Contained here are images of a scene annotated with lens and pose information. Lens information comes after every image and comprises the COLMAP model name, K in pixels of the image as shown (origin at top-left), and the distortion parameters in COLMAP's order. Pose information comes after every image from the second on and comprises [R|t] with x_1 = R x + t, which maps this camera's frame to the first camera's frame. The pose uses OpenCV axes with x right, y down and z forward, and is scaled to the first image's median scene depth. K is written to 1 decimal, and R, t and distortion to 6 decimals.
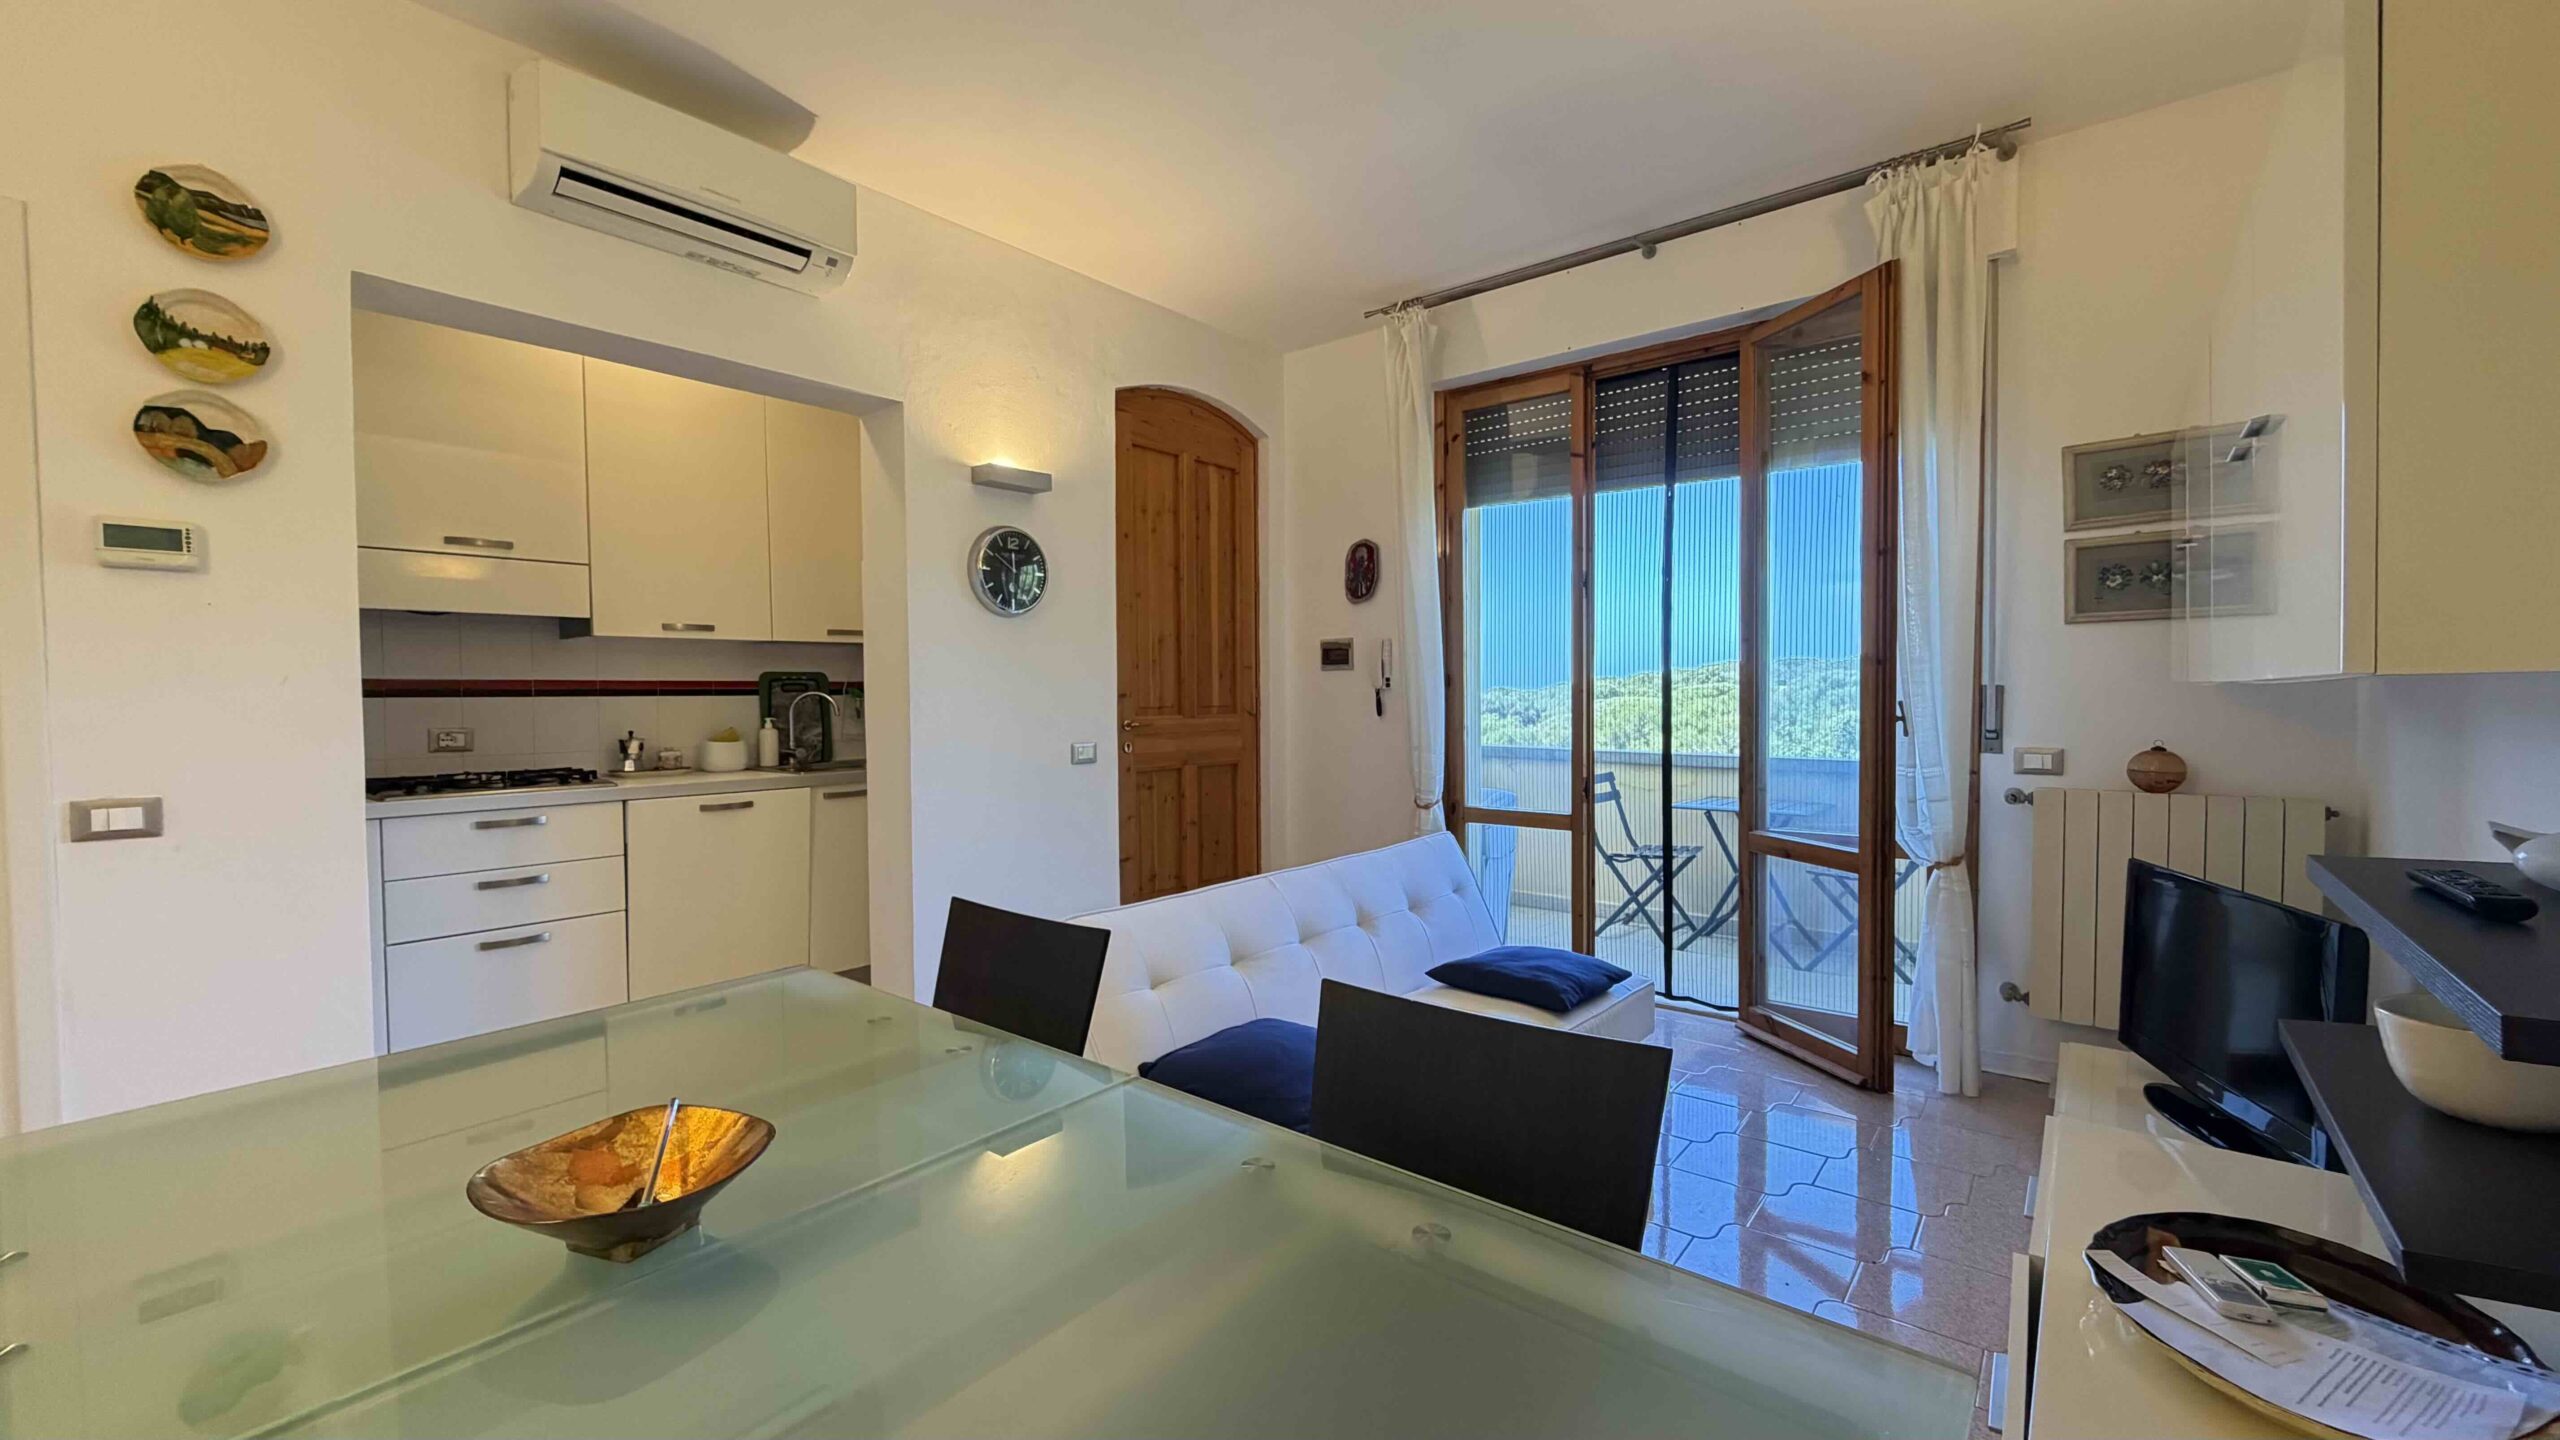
lens RADIAL K [[1018.8, 0, 1266.6], [0, 1018.8, 739.3], [0, 0, 1]] dist [-0.002312, 0.001306]
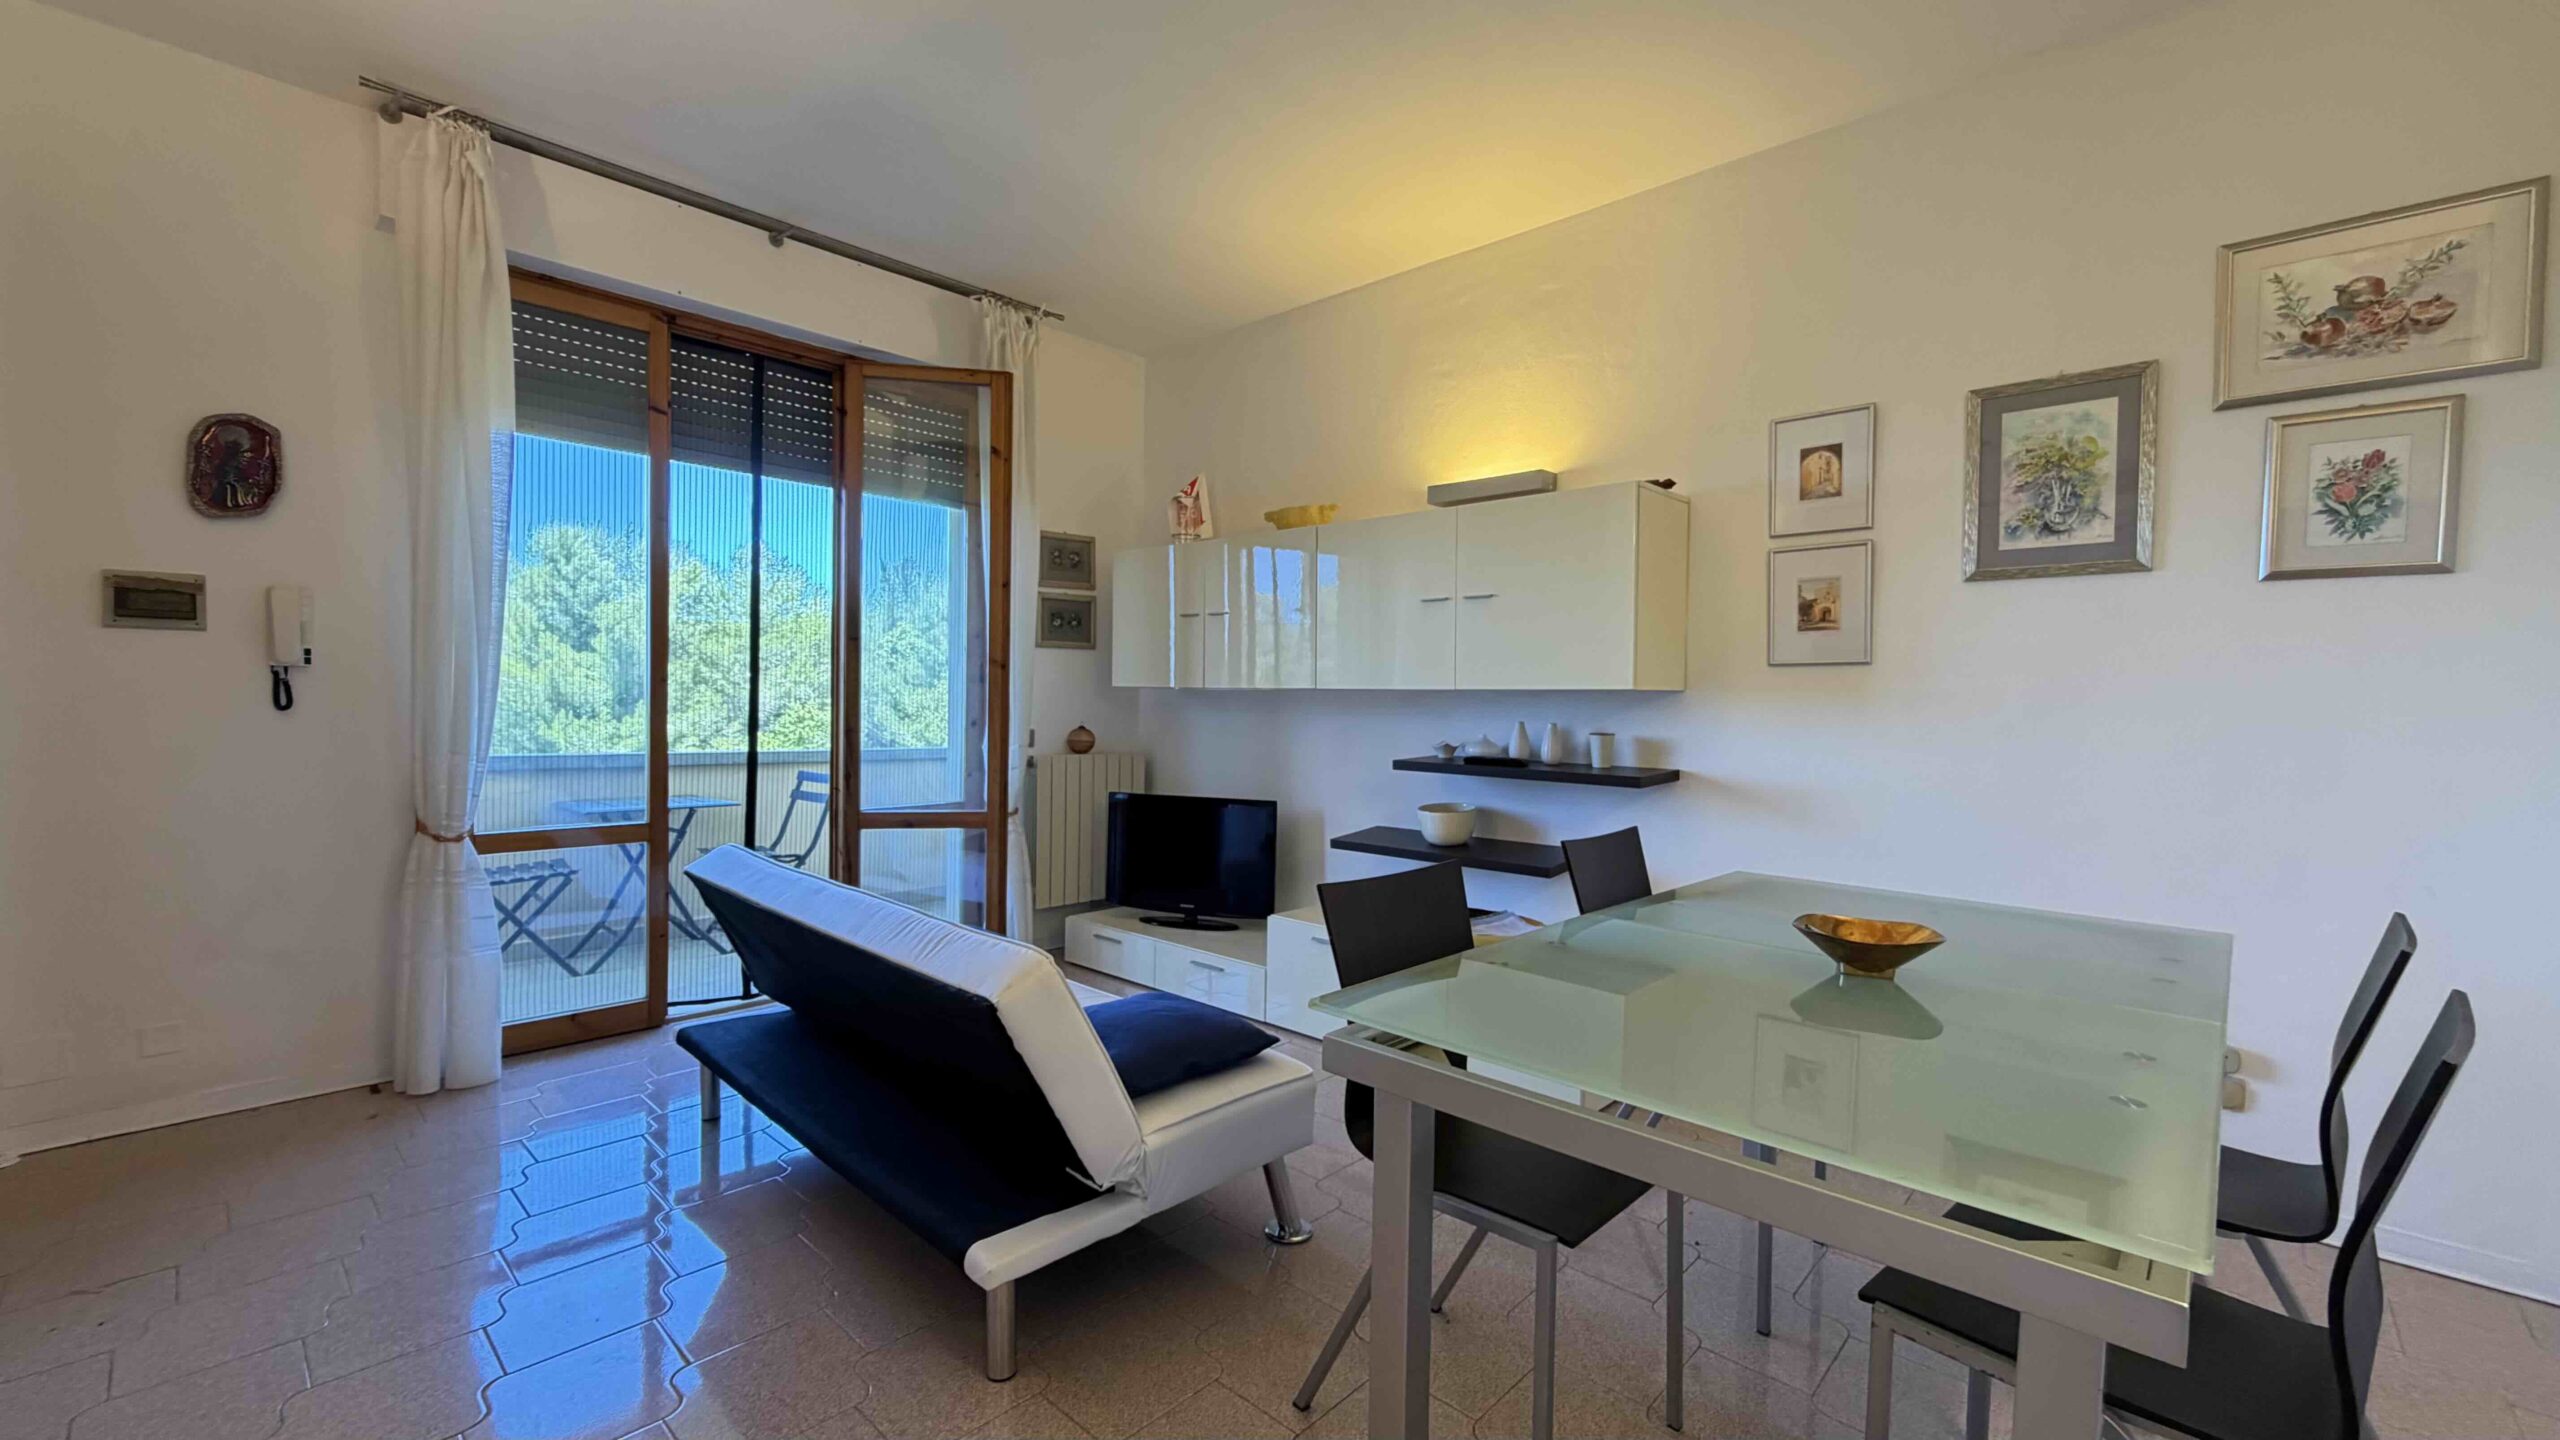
lens RADIAL K [[1018.8, 0, 1276.6], [0, 1018.8, 710.3], [0, 0, 1]] dist [-0.002312, 0.001306]
pose [[0.078340, 0.005269, 0.996913, -0.533671], [0.025317, 0.999653, -0.007273, -0.004420], [-0.996605, 0.025809, 0.078180, 0.427527]]
